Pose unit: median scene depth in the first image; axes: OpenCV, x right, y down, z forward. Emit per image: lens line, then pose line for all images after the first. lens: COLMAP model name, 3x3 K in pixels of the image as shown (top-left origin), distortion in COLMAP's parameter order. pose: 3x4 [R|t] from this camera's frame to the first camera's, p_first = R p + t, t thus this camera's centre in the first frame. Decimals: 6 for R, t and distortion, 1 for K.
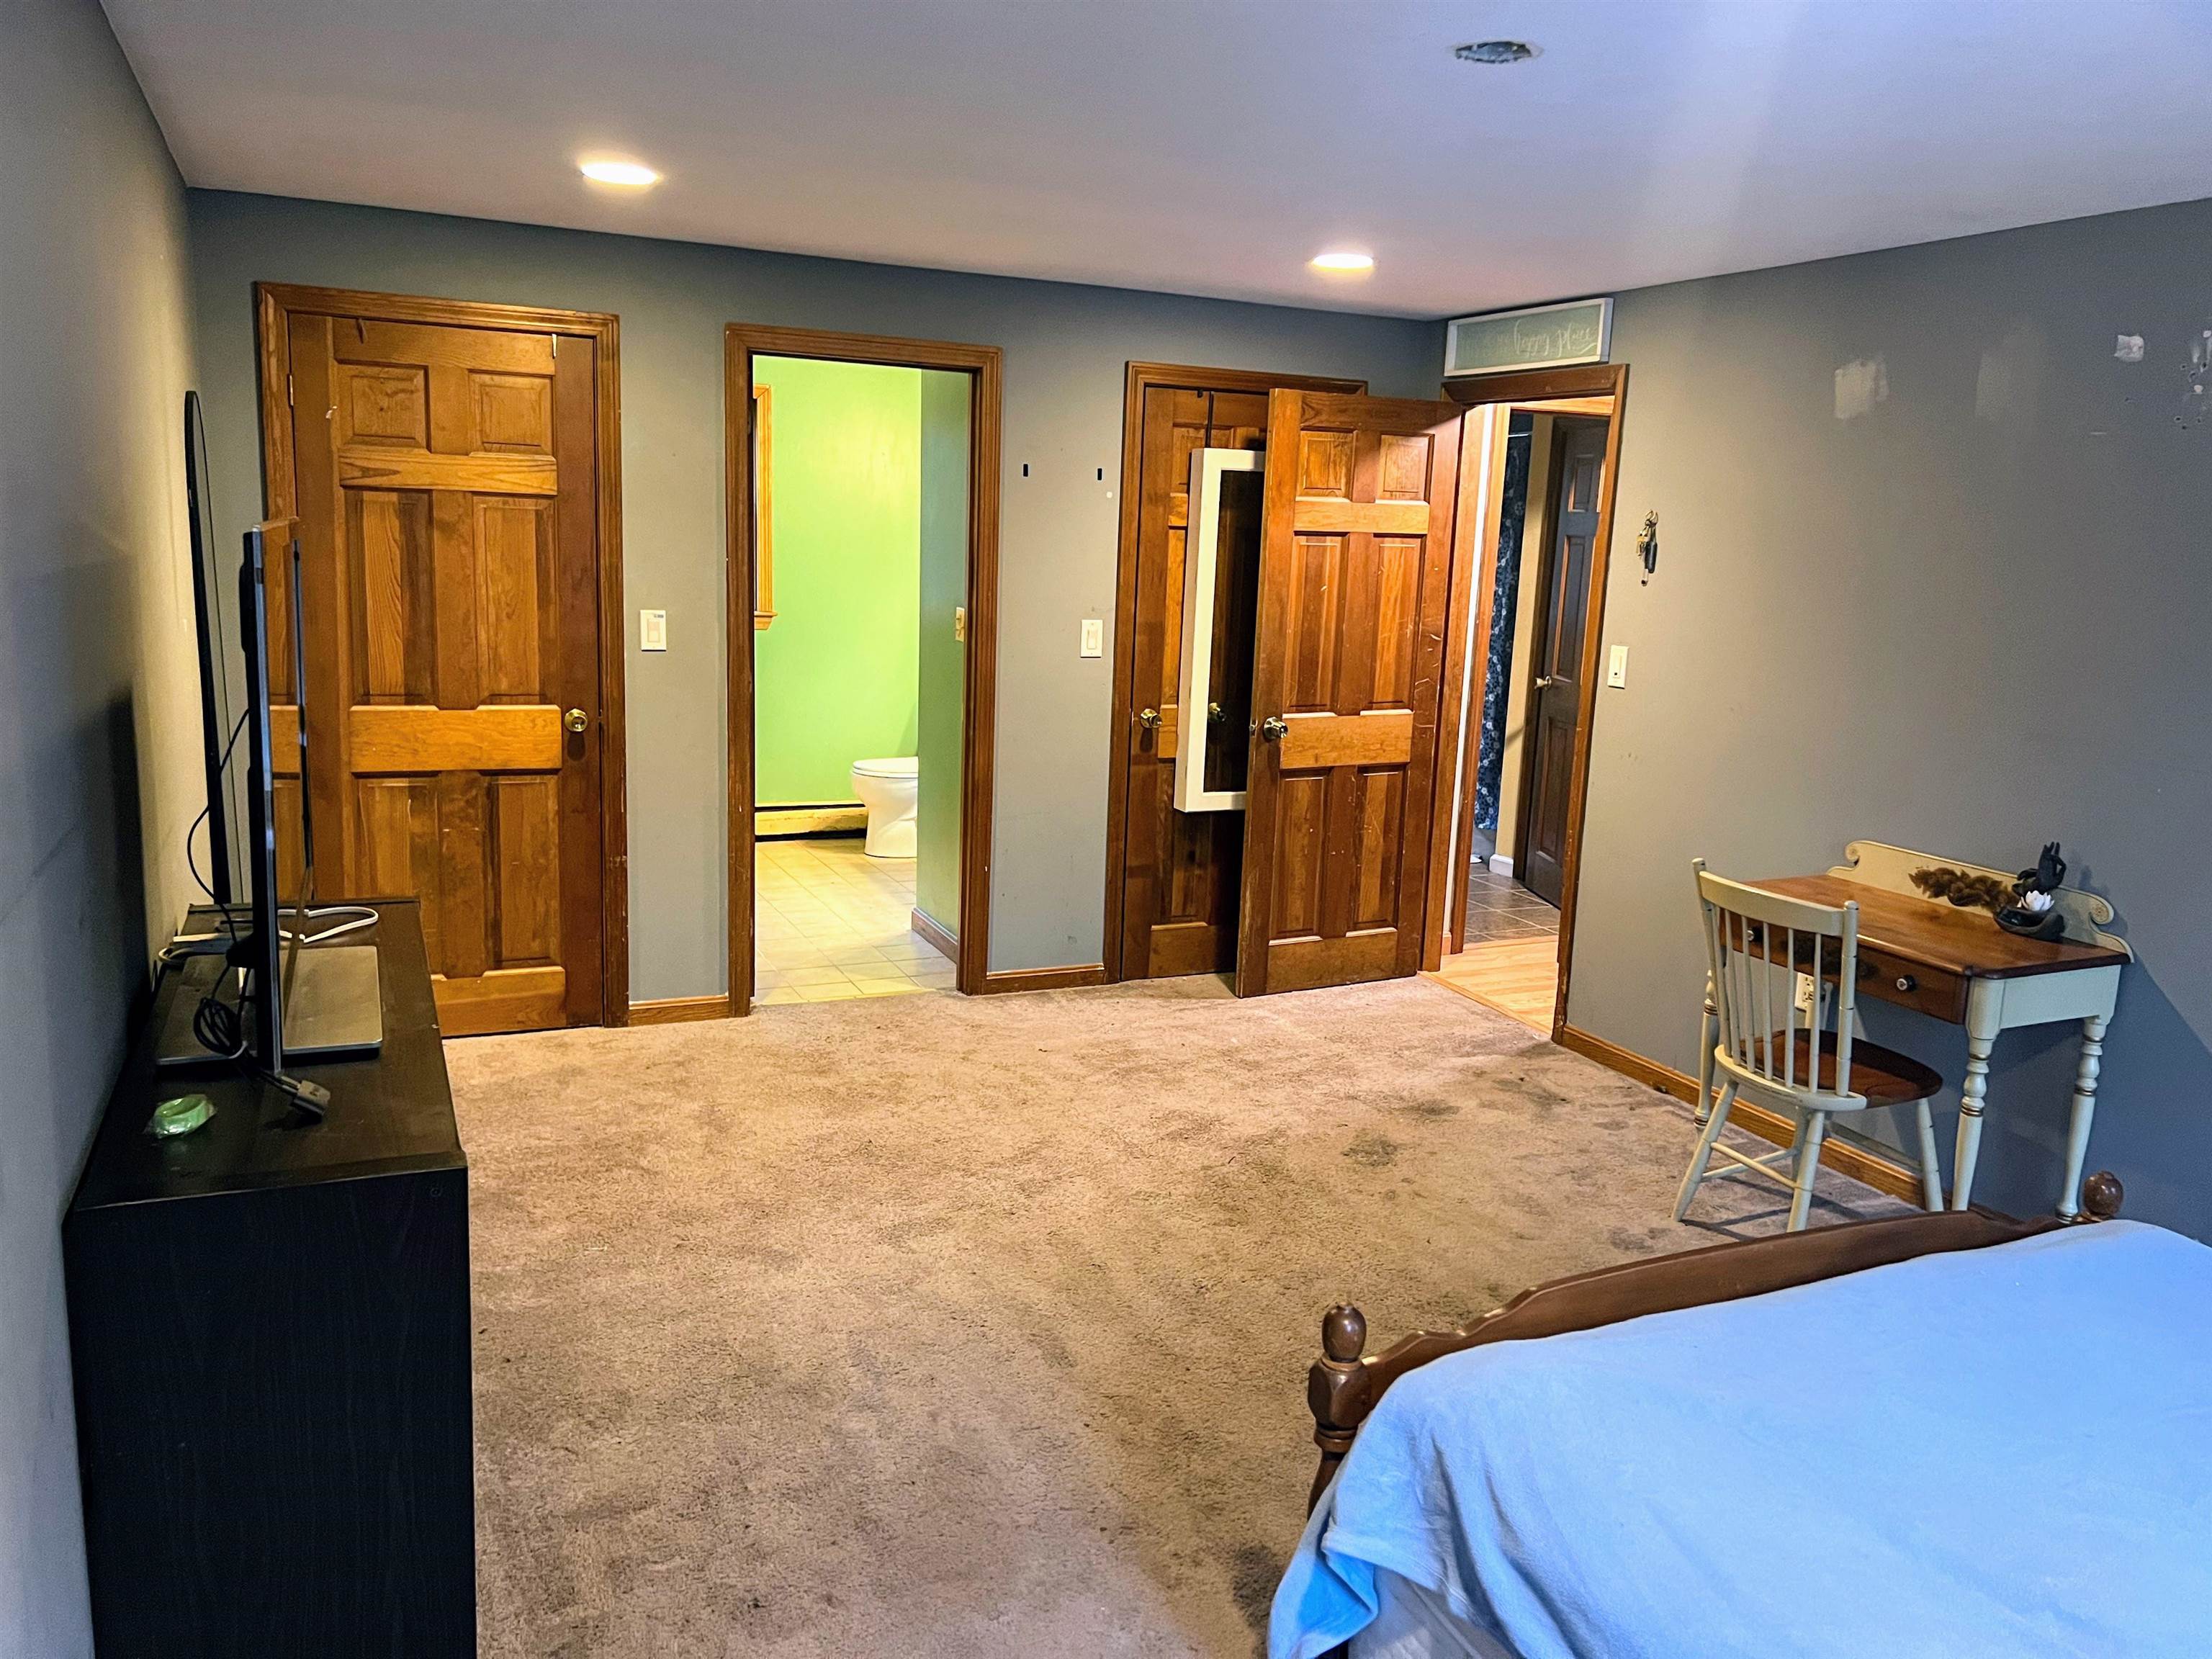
lens RADIAL K [[1641.1, 0, 1102.0], [0, 1641.1, 800.0], [0, 0, 1]] dist [0.062324, -0.092346]
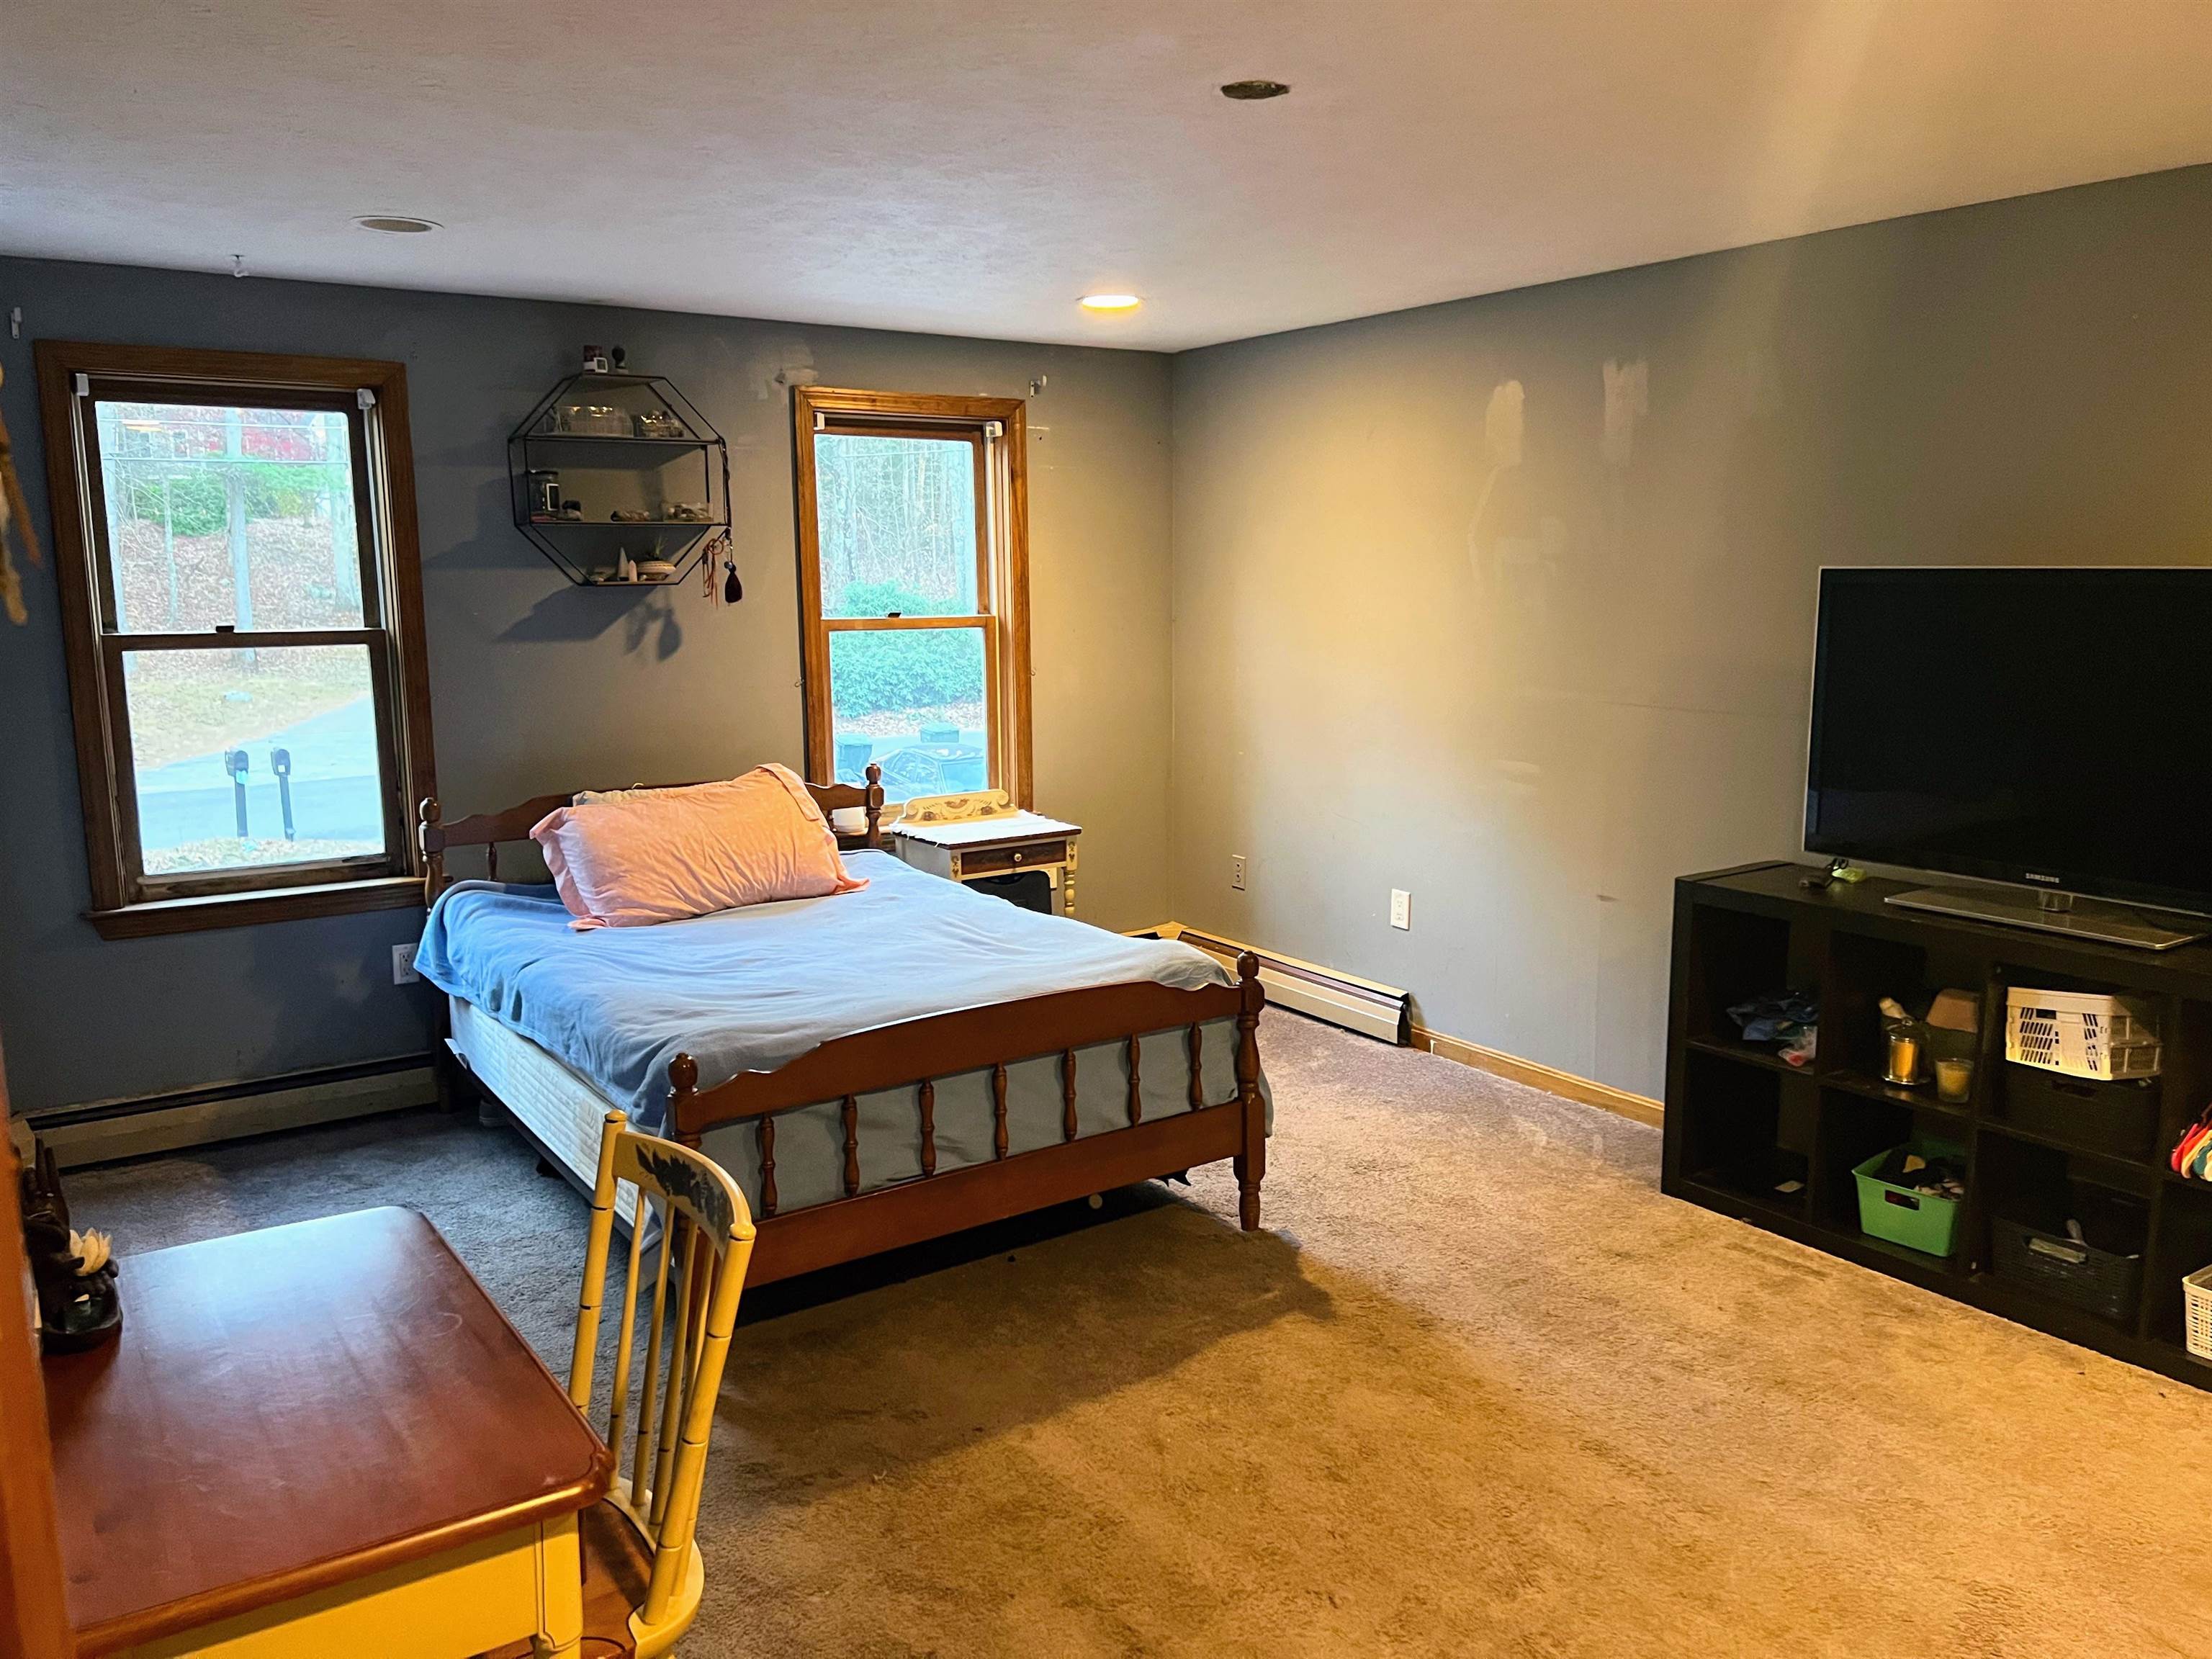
lens RADIAL K [[1700.6, 0, 1103.4], [0, 1700.6, 819.5], [0, 0, 1]] dist [0.084837, -0.102904]
pose [[-0.980291, 0.001893, -0.197548, 0.352335], [-0.058139, 0.952908, 0.297634, -0.212779], [0.188809, 0.303253, -0.934018, 1.402398]]
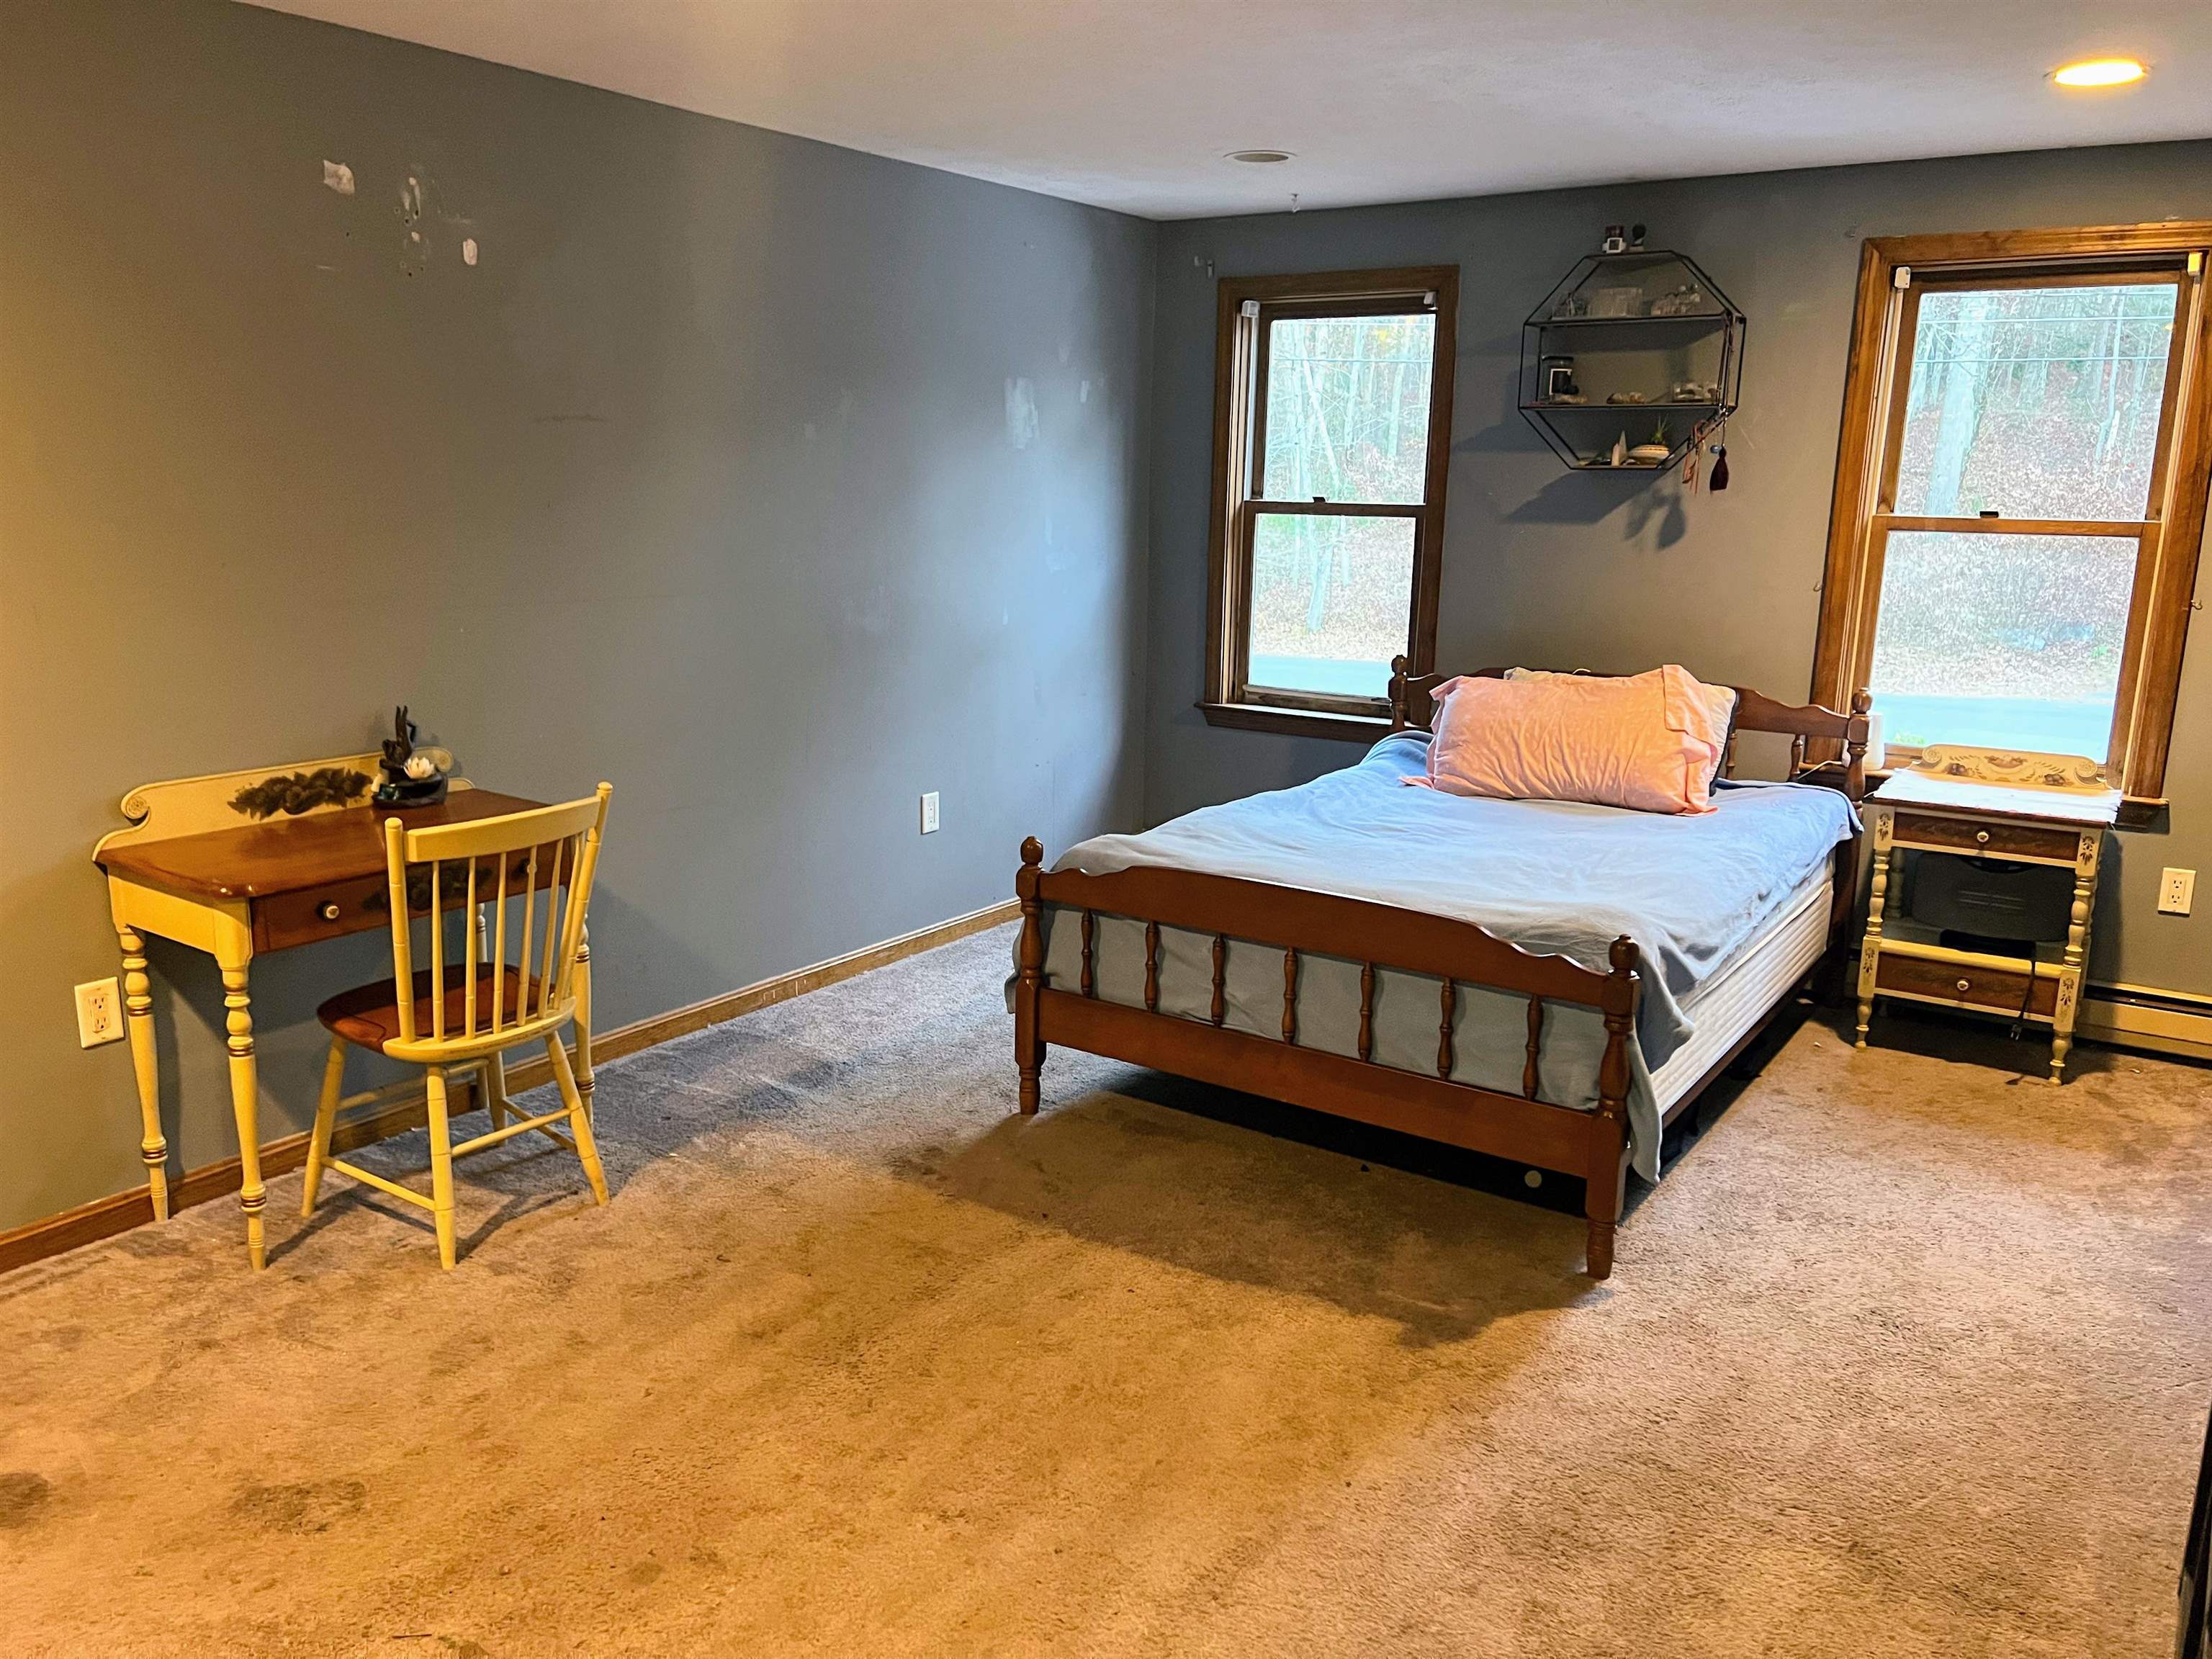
lens RADIAL K [[1697.6, 0, 1078.2], [0, 1697.6, 806.2], [0, 0, 1]] dist [0.088922, -0.104270]
pose [[-0.521333, -0.209778, 0.827167, -0.441077], [0.105796, 0.945947, 0.306581, -0.173319], [-0.846770, 0.247341, -0.470960, 1.082885]]
